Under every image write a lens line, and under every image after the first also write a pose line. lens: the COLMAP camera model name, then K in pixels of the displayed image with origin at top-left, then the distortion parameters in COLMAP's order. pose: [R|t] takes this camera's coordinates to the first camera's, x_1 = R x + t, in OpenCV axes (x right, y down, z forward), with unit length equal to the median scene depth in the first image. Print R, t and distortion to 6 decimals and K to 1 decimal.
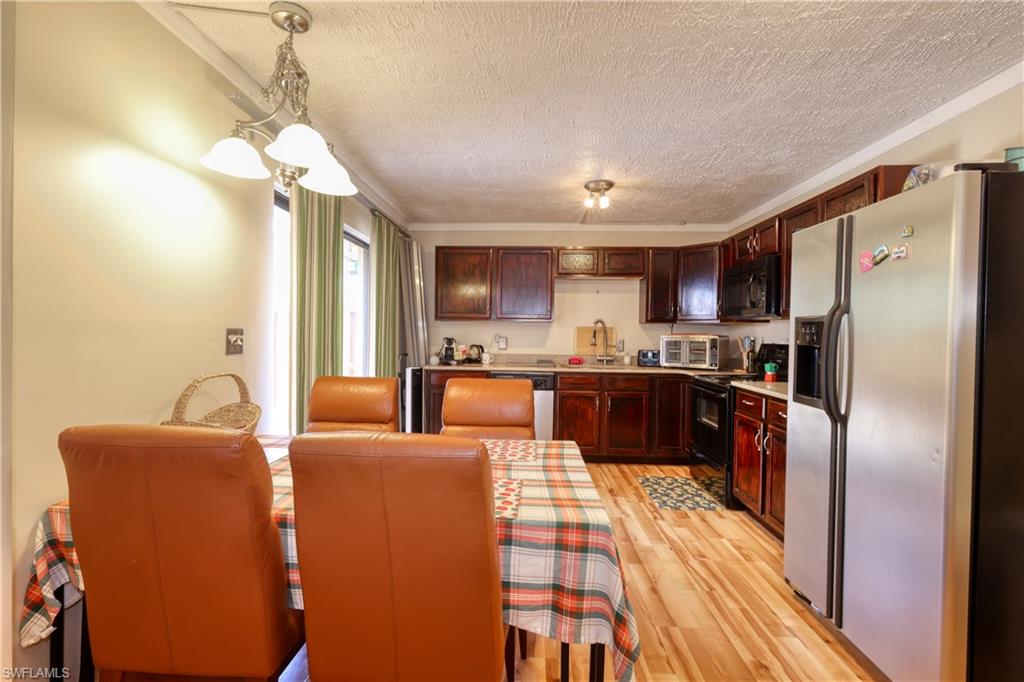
lens RADIAL K [[468.1, 0, 508.0], [0, 468.1, 342.9], [0, 0, 1]] dist [-0.001919, 0.000995]
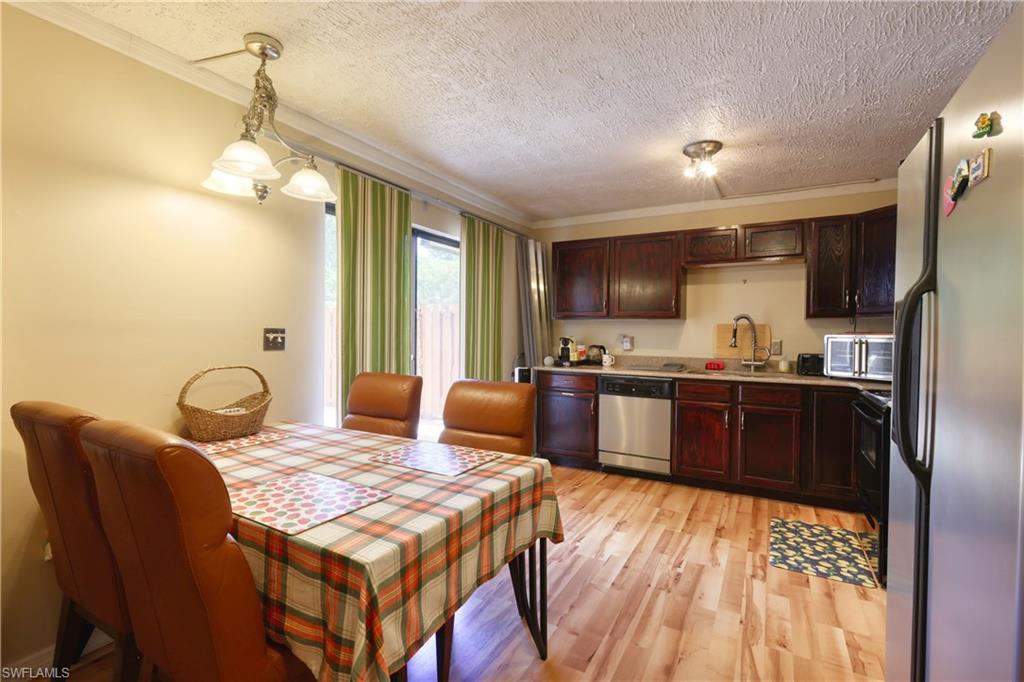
lens RADIAL K [[468.1, 0, 508.2], [0, 468.1, 342.2], [0, 0, 1]] dist [-0.001919, 0.000995]
pose [[0.892603, 0.004954, -0.450816, 0.261137], [-0.006737, 0.999975, -0.002349, 0.001977], [0.450793, 0.005134, 0.892614, 0.128638]]
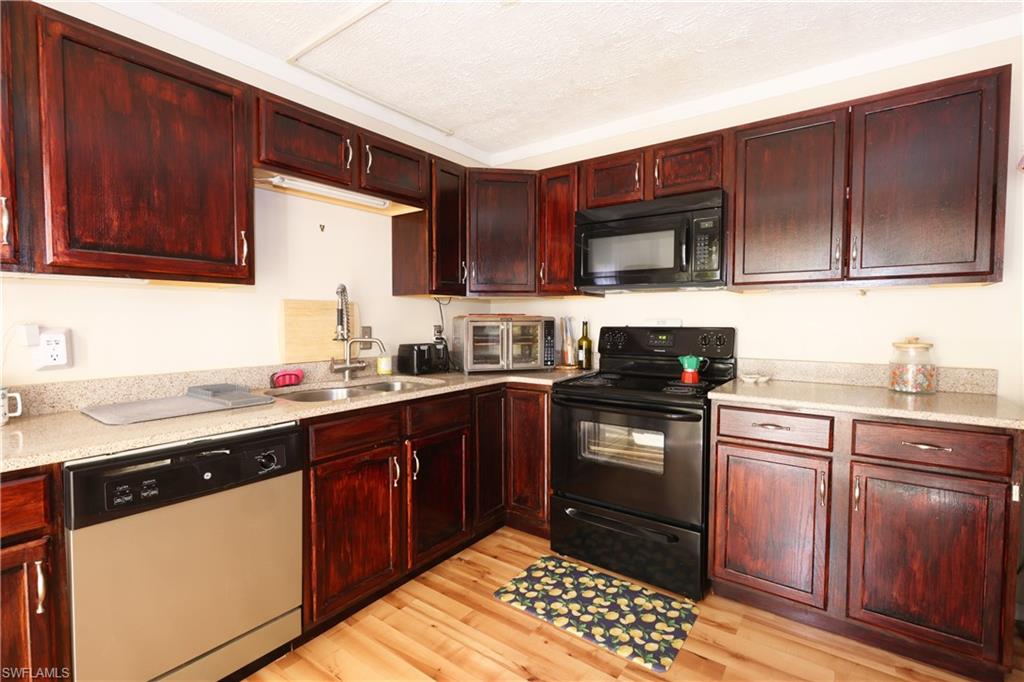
lens RADIAL K [[468.1, 0, 508.2], [0, 468.1, 339.0], [0, 0, 1]] dist [-0.001919, 0.000995]
pose [[0.555636, -0.051513, 0.829829, -0.137464], [0.027671, 0.998672, 0.043467, -0.015736], [-0.830965, -0.001190, 0.556323, 0.793995]]
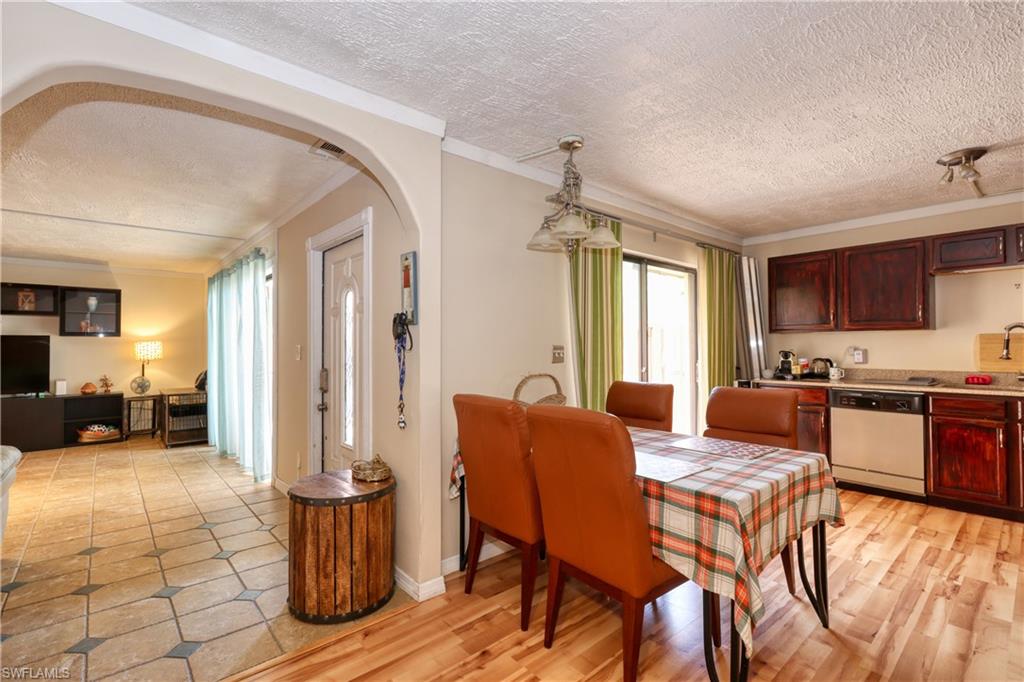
lens RADIAL K [[468.1, 0, 509.2], [0, 468.1, 341.2], [0, 0, 1]] dist [-0.001919, 0.000995]
pose [[0.691440, -0.025497, -0.721984, 0.228904], [-0.000646, 0.999355, -0.035911, 0.005082], [0.722434, 0.025297, 0.690977, -0.091556]]
